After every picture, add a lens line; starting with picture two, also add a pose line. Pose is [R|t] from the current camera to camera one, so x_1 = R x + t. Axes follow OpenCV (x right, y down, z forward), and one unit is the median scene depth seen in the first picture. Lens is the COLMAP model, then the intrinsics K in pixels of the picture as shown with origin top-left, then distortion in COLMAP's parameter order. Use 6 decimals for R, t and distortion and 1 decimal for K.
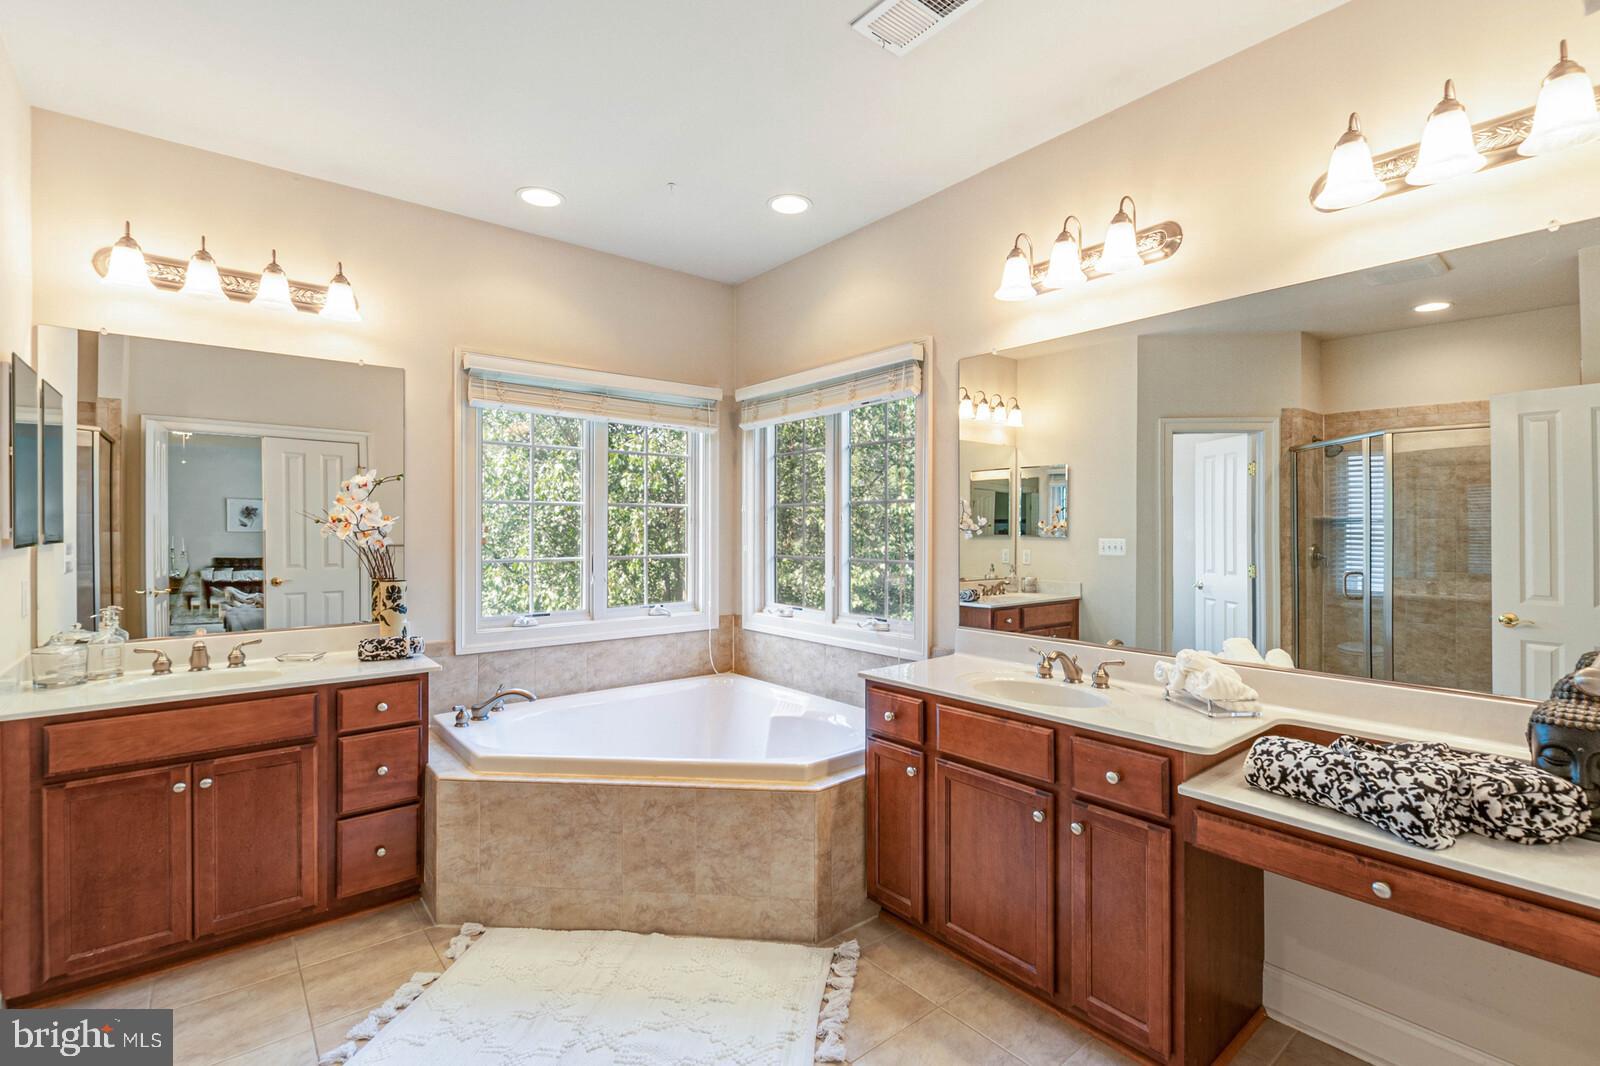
lens RADIAL K [[711.6, 0, 797.5], [0, 711.6, 525.5], [0, 0, 1]] dist [0.004548, -0.002653]
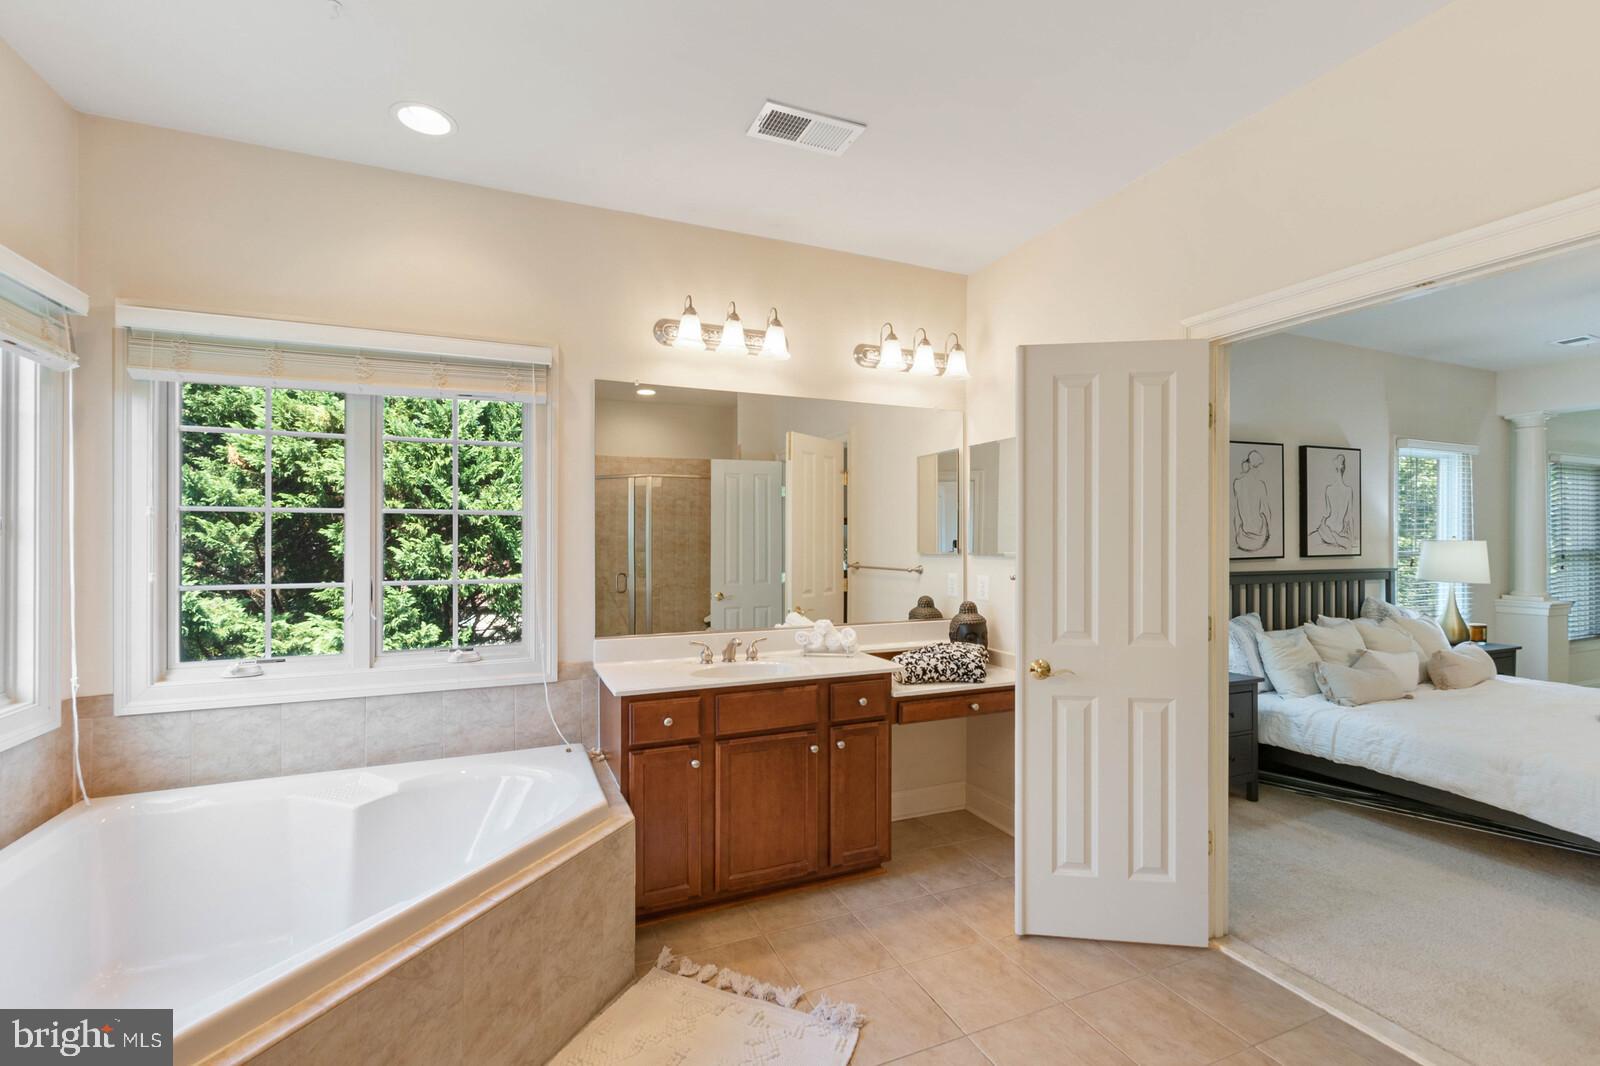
lens RADIAL K [[711.6, 0, 798.7], [0, 711.6, 540.6], [0, 0, 1]] dist [0.004548, -0.002653]
pose [[0.274695, -0.000067, 0.961531, -0.840181], [-0.004608, 0.999988, 0.001386, -0.002975], [-0.961520, -0.004812, 0.274691, 0.532590]]
